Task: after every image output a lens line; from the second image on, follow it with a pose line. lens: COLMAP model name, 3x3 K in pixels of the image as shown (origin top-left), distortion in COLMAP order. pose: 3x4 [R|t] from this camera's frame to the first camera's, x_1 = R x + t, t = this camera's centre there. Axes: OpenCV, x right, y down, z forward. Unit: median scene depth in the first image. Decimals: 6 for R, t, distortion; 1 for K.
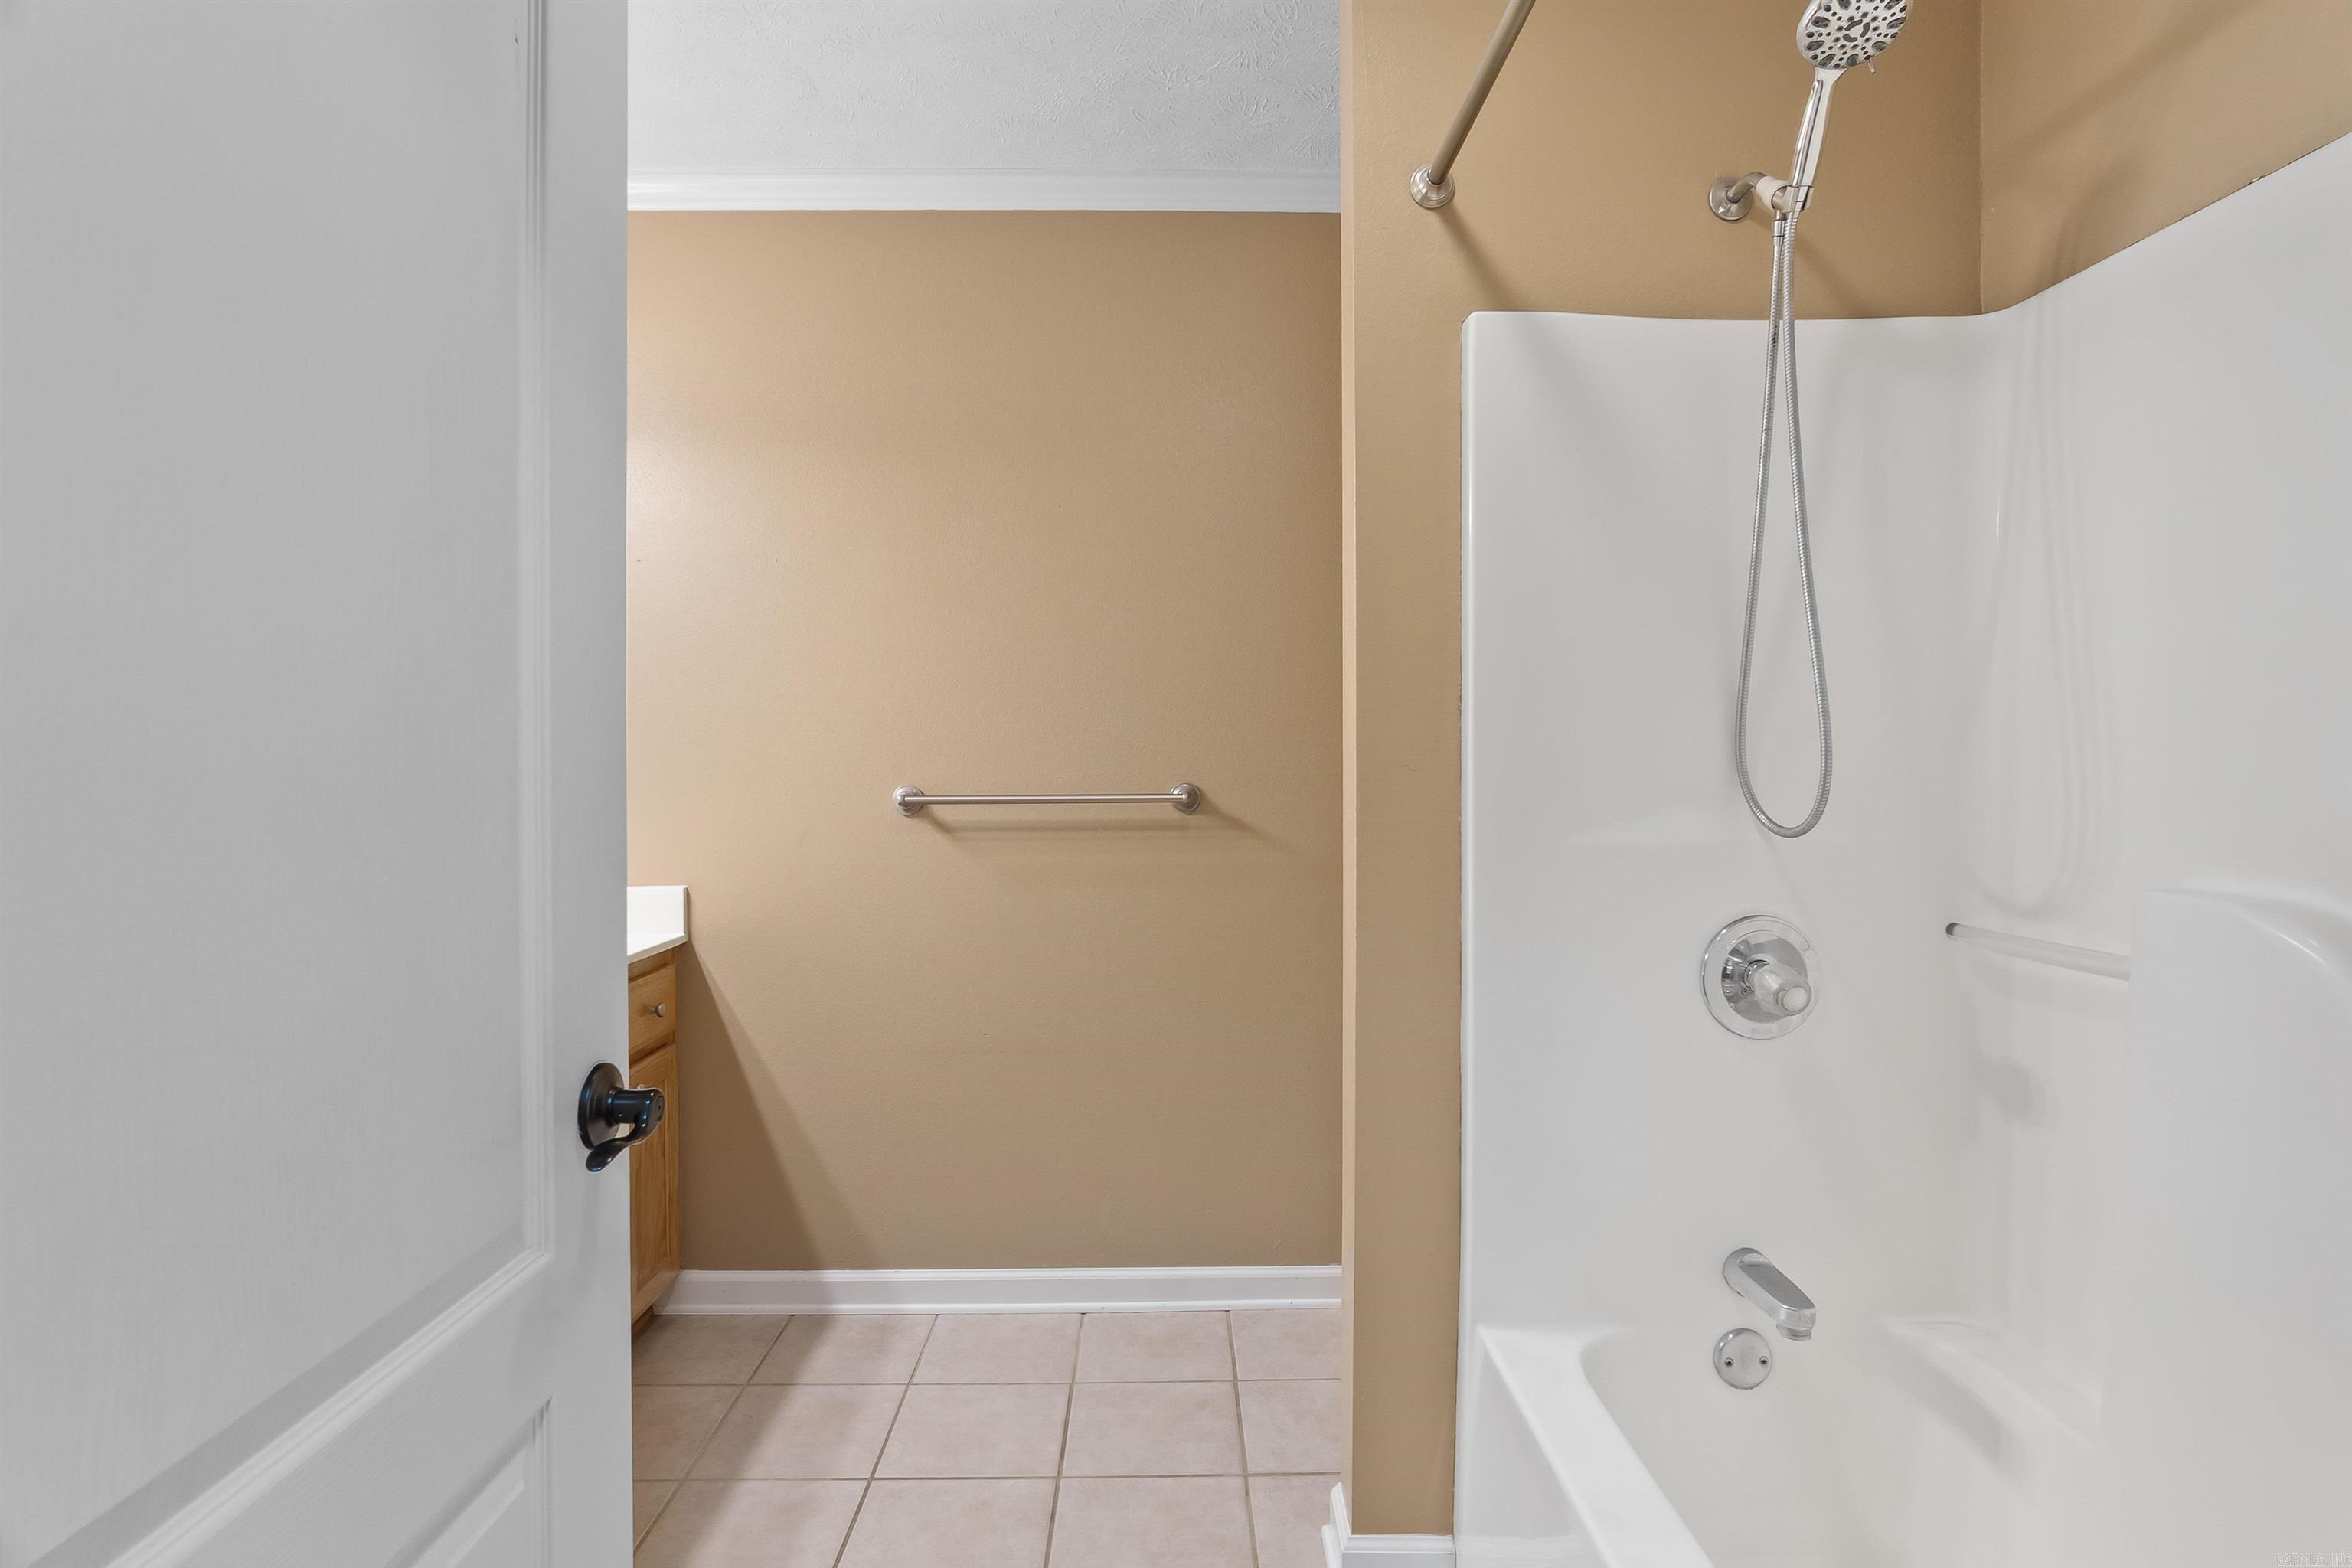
lens RADIAL K [[1257.1, 0, 1182.9], [0, 1257.1, 776.4], [0, 0, 1]] dist [-0.025981, 0.009062]
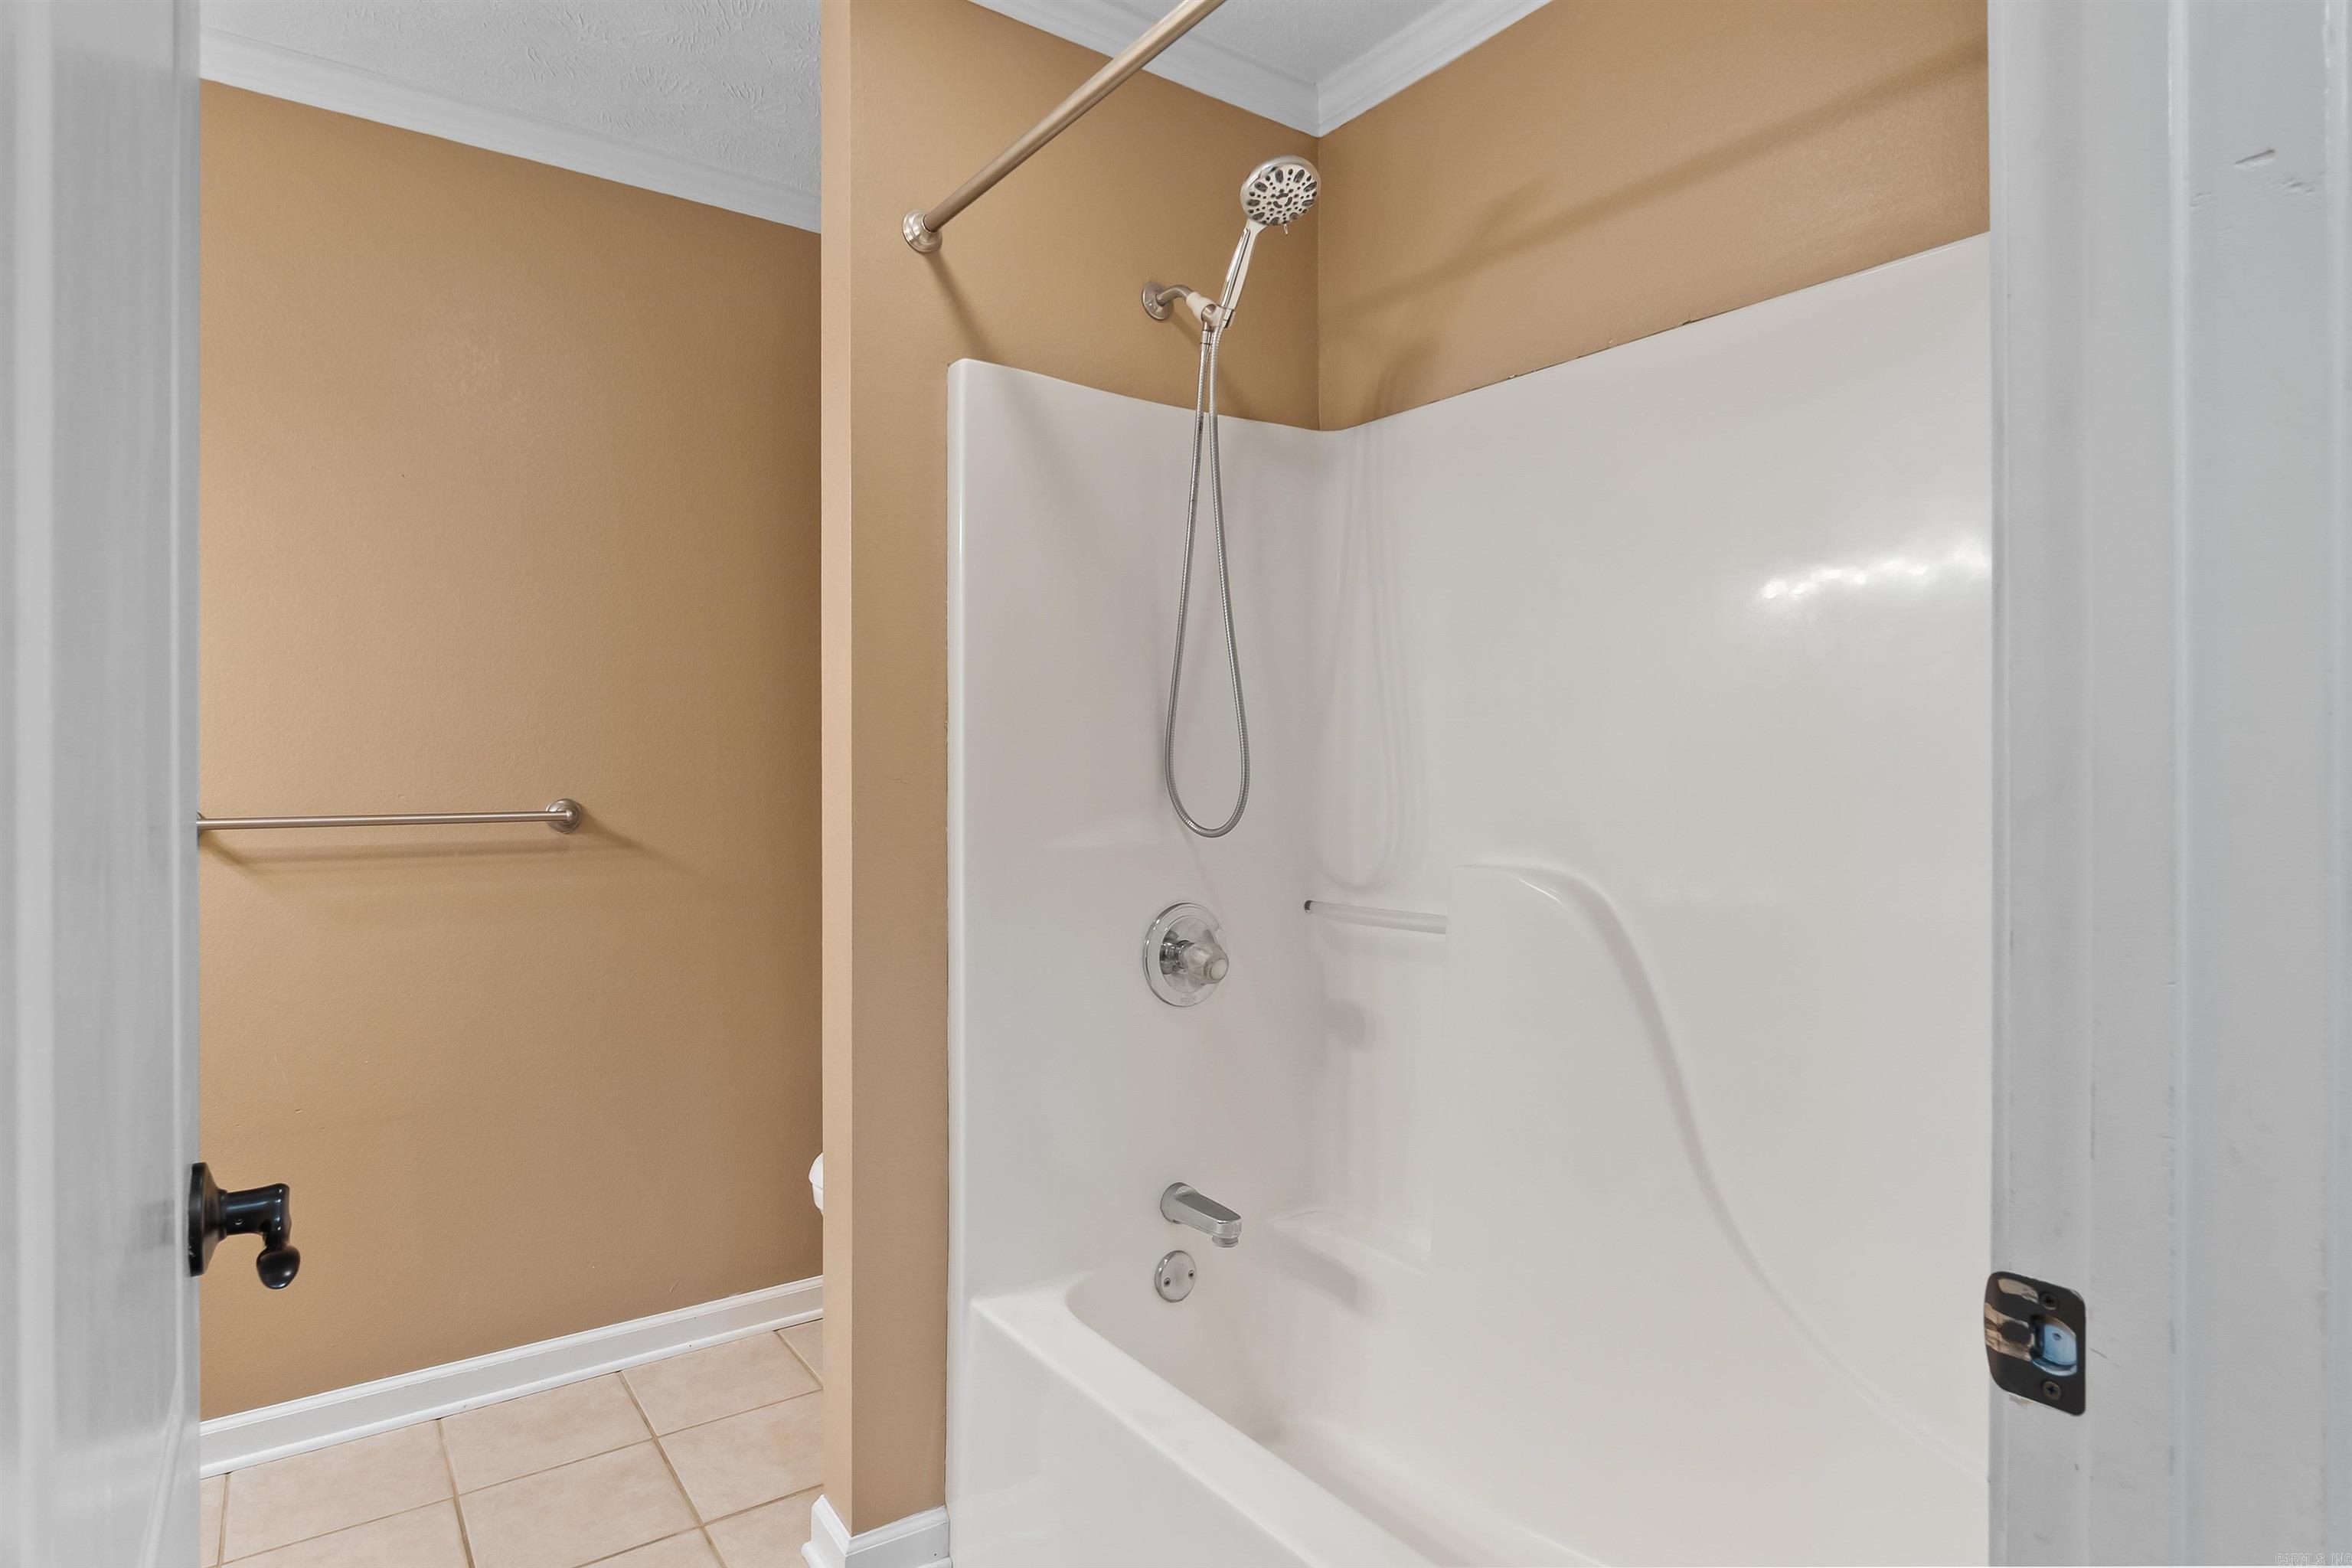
lens RADIAL K [[1257.1, 0, 1184.7], [0, 1257.1, 781.6], [0, 0, 1]] dist [-0.025981, 0.009062]
pose [[0.818891, -0.003621, 0.573937, -0.227739], [0.007187, 0.999966, -0.003945, -0.000908], [-0.573904, 0.007356, 0.818890, 0.010115]]
